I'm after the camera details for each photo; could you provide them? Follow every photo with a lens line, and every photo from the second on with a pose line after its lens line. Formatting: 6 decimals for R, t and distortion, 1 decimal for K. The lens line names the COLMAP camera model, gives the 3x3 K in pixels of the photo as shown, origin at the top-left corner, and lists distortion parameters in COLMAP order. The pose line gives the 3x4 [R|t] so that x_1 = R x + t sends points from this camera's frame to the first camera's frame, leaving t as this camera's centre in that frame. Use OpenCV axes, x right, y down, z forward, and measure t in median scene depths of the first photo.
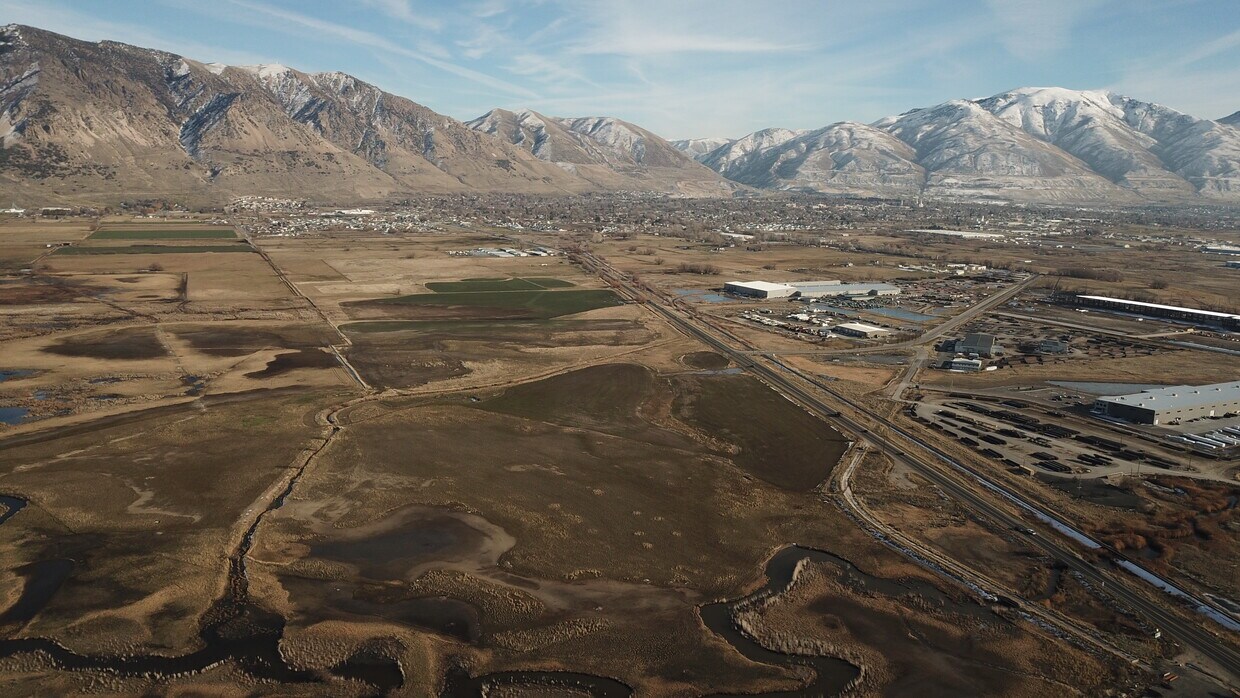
lens RADIAL K [[942.8, 0, 621.3], [0, 942.8, 353.2], [0, 0, 1]] dist [0.005969, 0.007616]
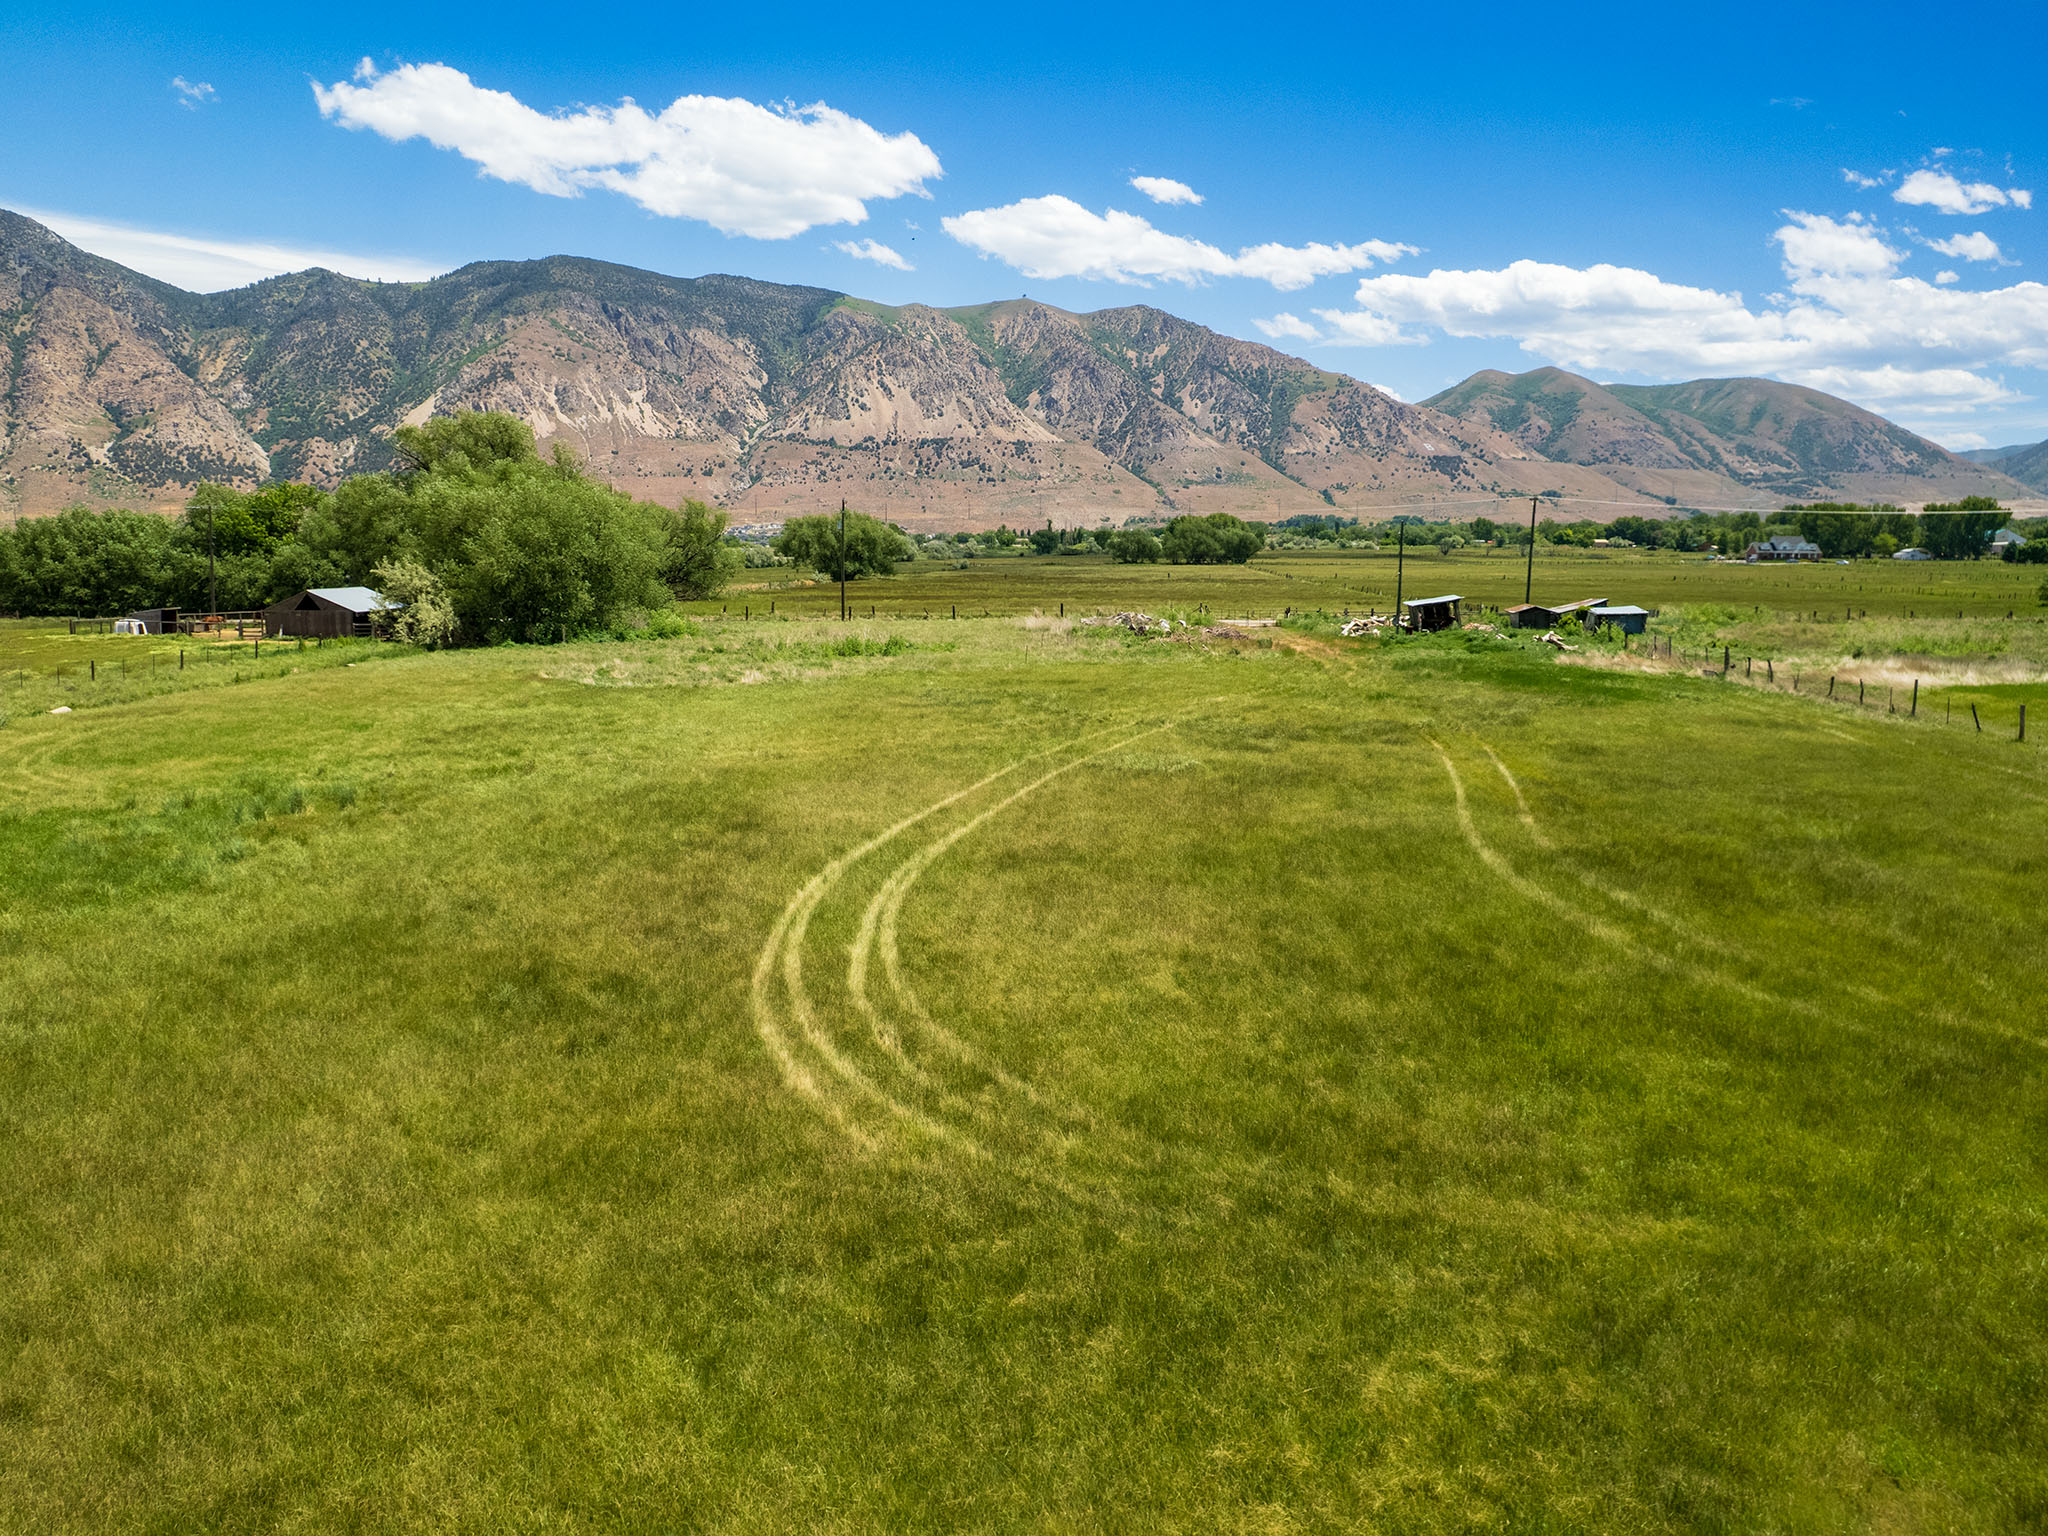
lens RADIAL K [[1502.6, 0, 1008.0], [0, 1502.6, 759.4], [0, 0, 1]] dist [-0.059300, 0.006687]
pose [[0.868658, 0.046858, -0.493192, 0.062621], [-0.072695, 0.996797, -0.033332, -0.031328], [0.490050, 0.064807, 0.869282, 0.385263]]
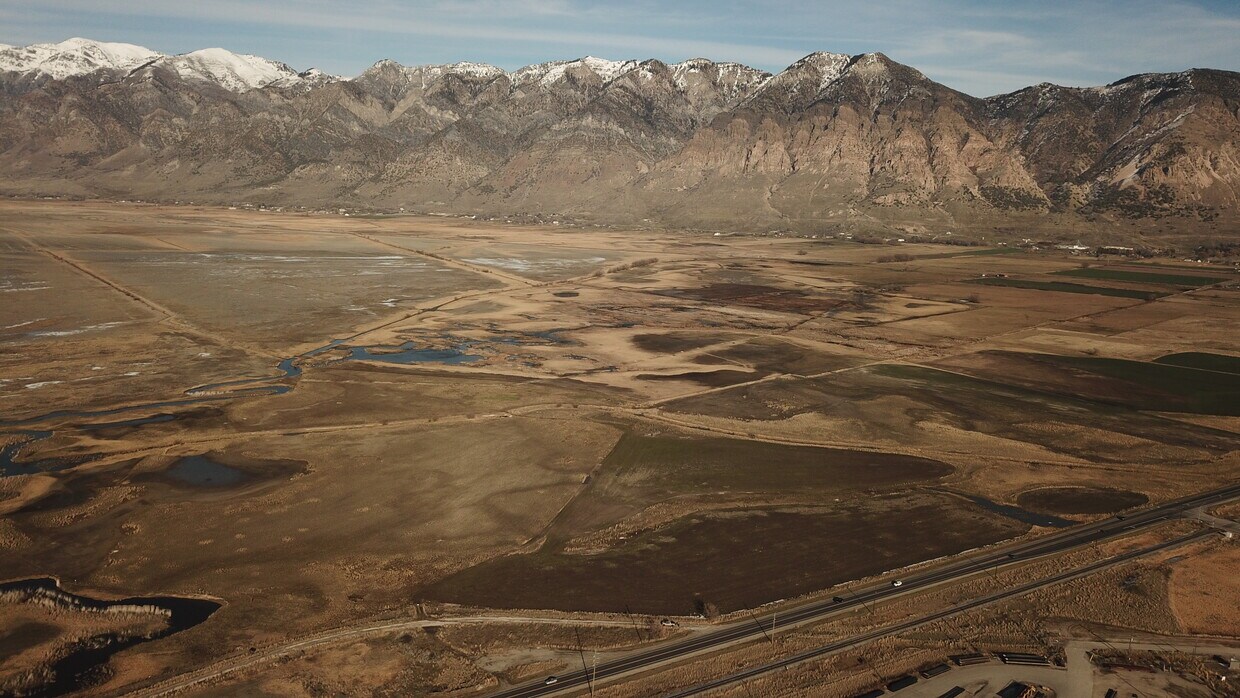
lens RADIAL K [[942.8, 0, 621.3], [0, 942.8, 353.2], [0, 0, 1]] dist [0.005969, 0.007616]
pose [[0.370747, 0.150605, -0.916441, 0.110958], [-0.194176, 0.977526, 0.082089, -0.016387], [0.908208, 0.147516, 0.391659, 0.100828]]
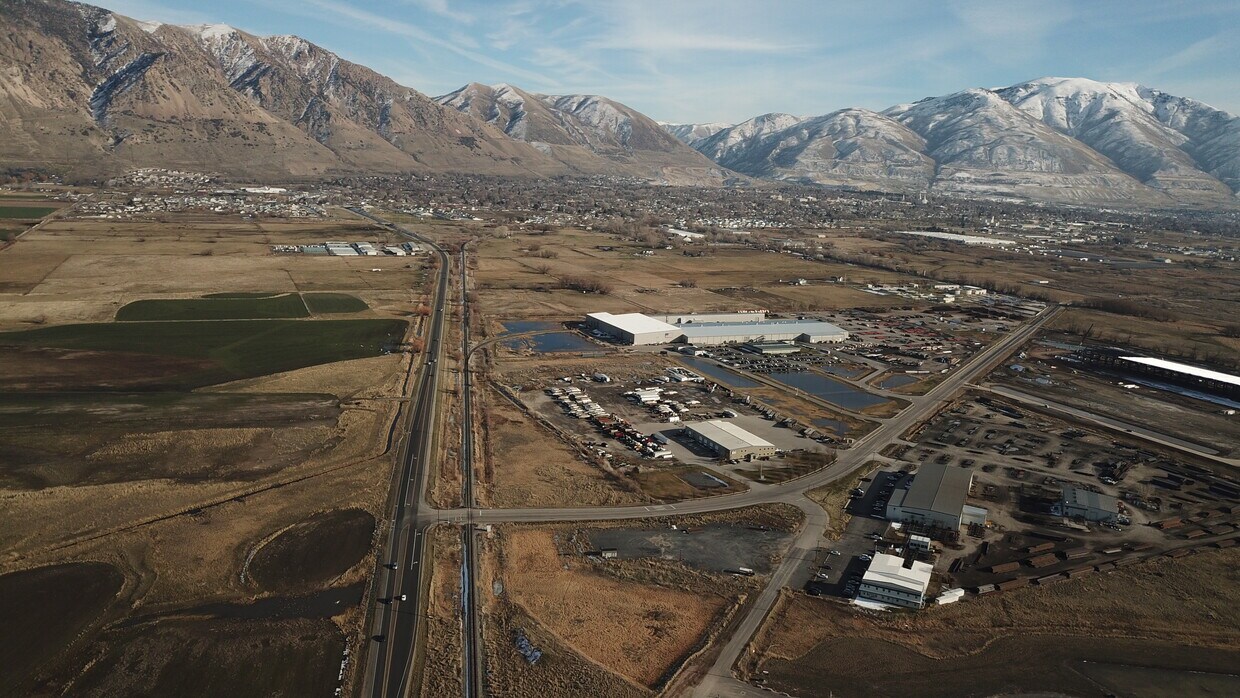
lens RADIAL K [[942.8, 0, 621.3], [0, 942.8, 353.2], [0, 0, 1]] dist [0.005969, 0.007616]
pose [[0.999459, 0.031141, -0.010627, 0.050003], [-0.030976, 0.999403, 0.015302, -0.020309], [0.011097, -0.014964, 0.999826, 0.116966]]
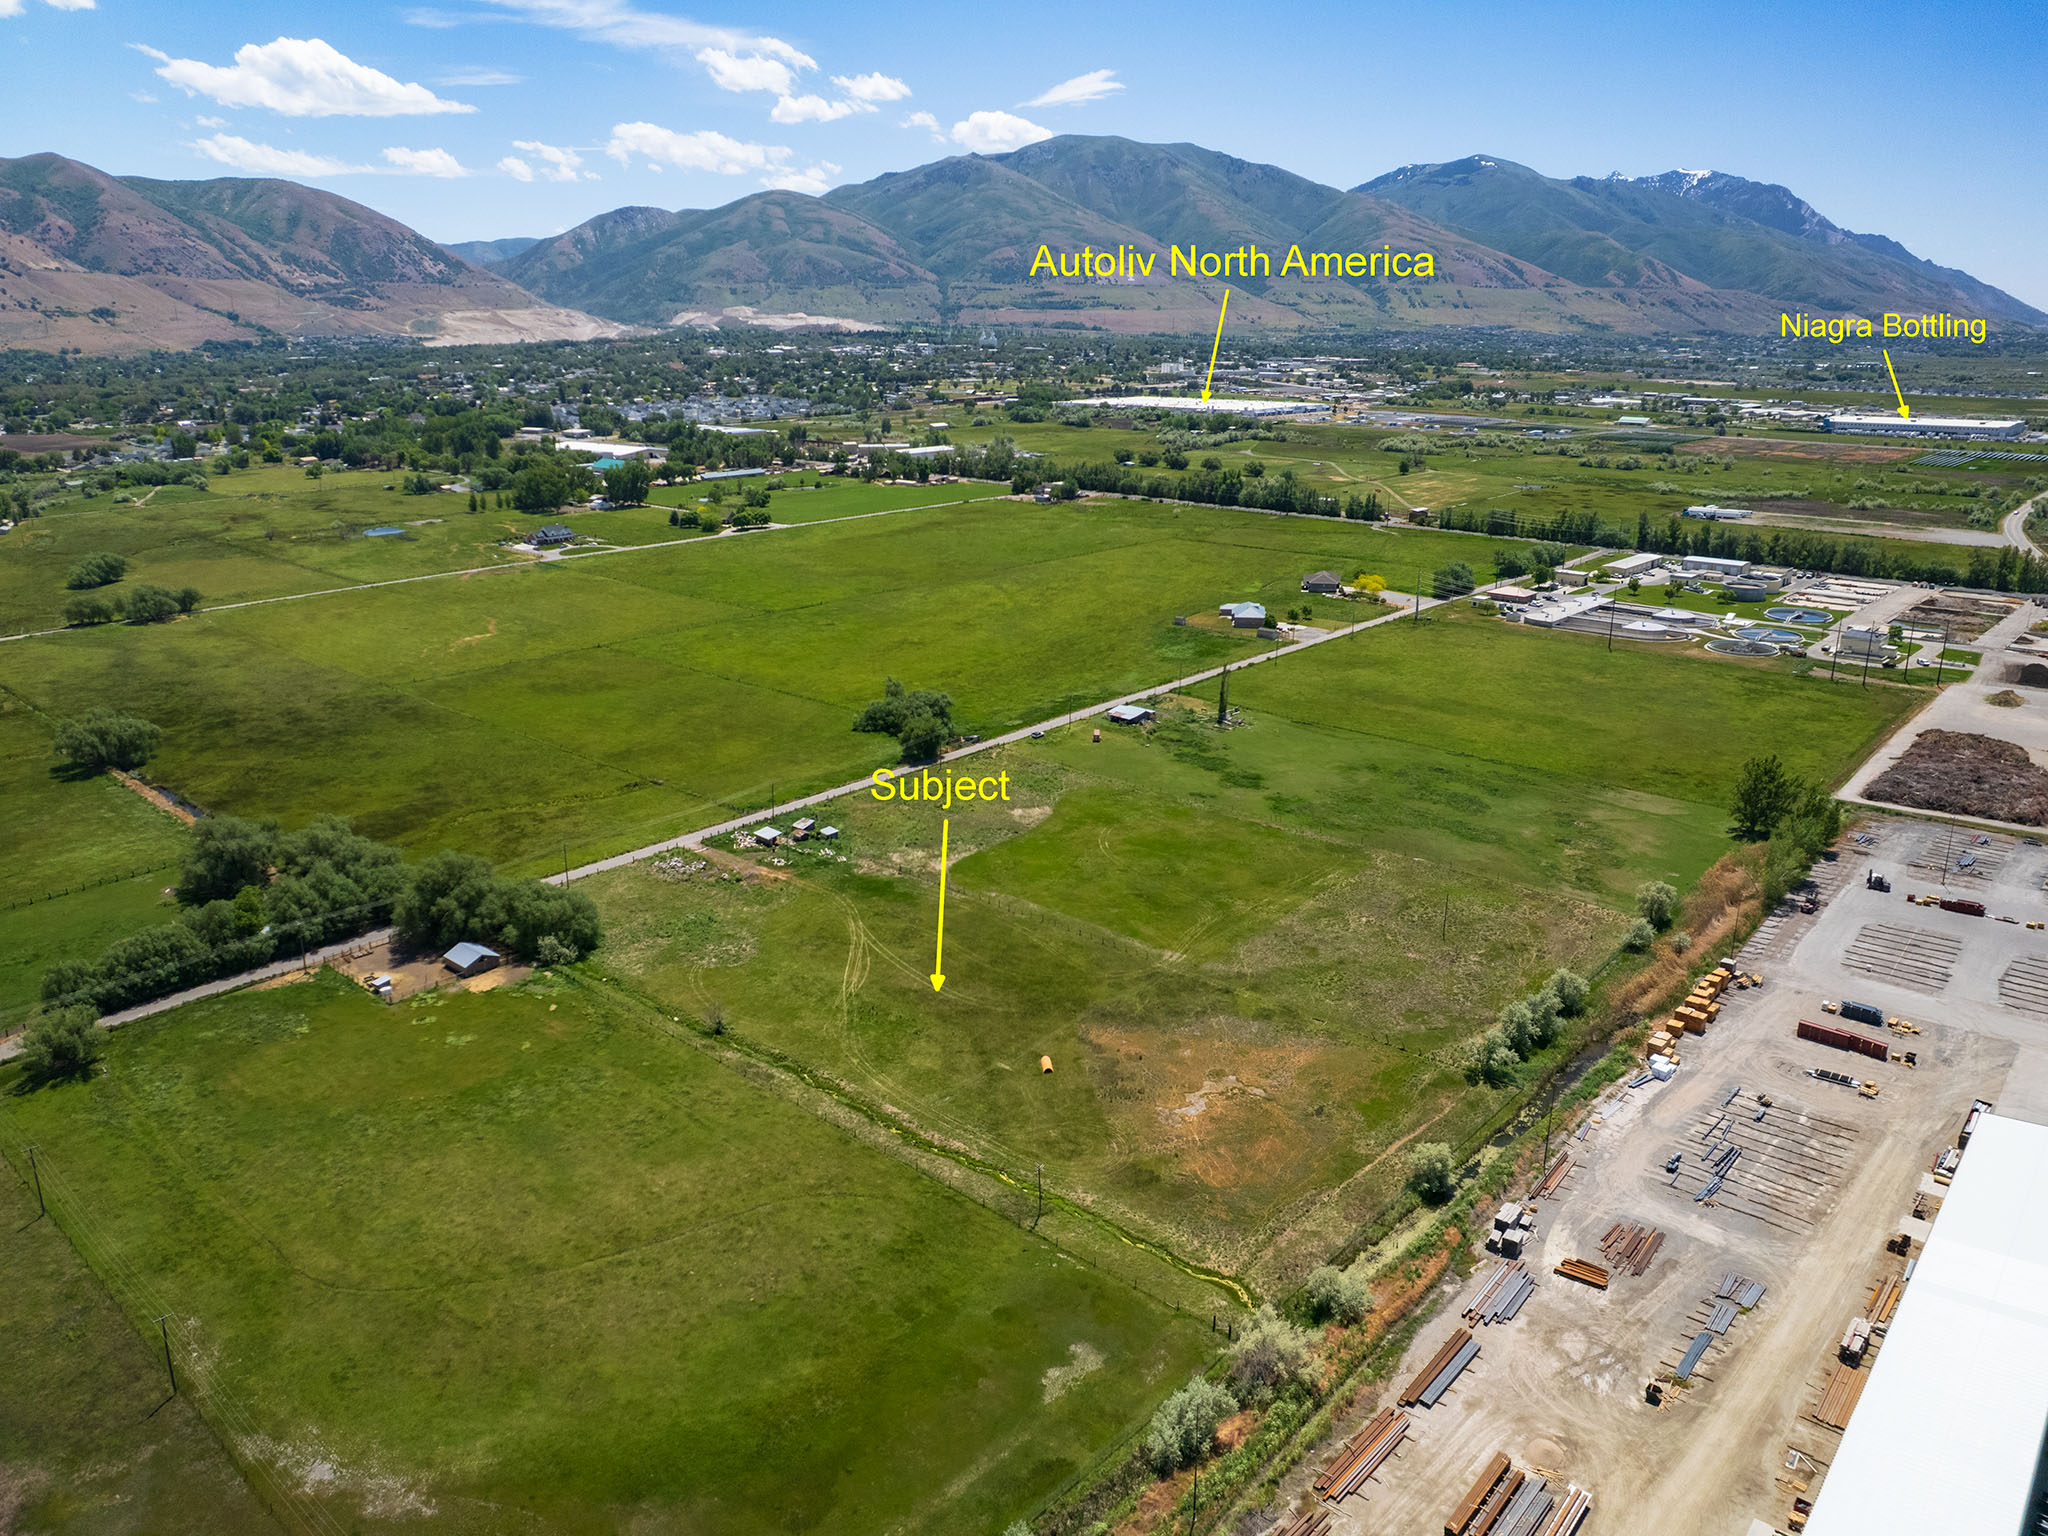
lens RADIAL K [[1469.9, 0, 1020.8], [0, 1469.9, 767.9], [0, 0, 1]] dist [-0.094516, 0.087337]
pose [[0.918697, -0.139762, 0.369407, 0.039746], [0.095218, 0.986085, 0.136274, -0.048661], [-0.383313, -0.090020, 0.919221, 0.333439]]
